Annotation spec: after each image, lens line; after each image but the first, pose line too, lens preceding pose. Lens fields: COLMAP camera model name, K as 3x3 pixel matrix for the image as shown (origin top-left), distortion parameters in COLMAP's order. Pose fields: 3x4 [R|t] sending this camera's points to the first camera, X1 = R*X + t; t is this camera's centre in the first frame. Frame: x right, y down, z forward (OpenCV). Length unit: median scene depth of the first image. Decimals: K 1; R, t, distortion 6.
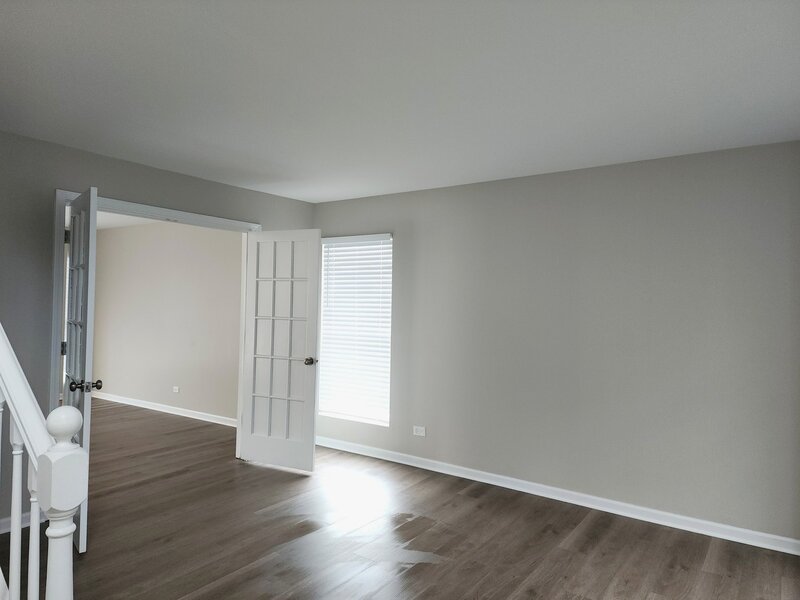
lens RADIAL K [[537.4, 0, 398.0], [0, 537.4, 300.9], [0, 0, 1]] dist [0.057908, -0.040817]
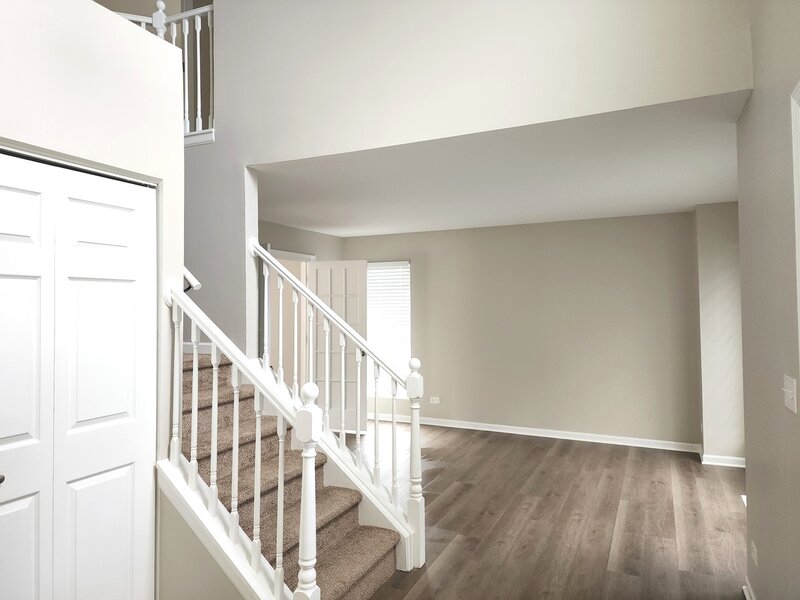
lens RADIAL K [[537.4, 0, 397.9], [0, 537.4, 300.4], [0, 0, 1]] dist [0.057908, -0.040817]
pose [[0.984710, -0.025381, 0.172346, -0.361758], [0.027334, 0.999586, -0.008968, -0.014119], [-0.172047, 0.013542, 0.984996, -0.469095]]
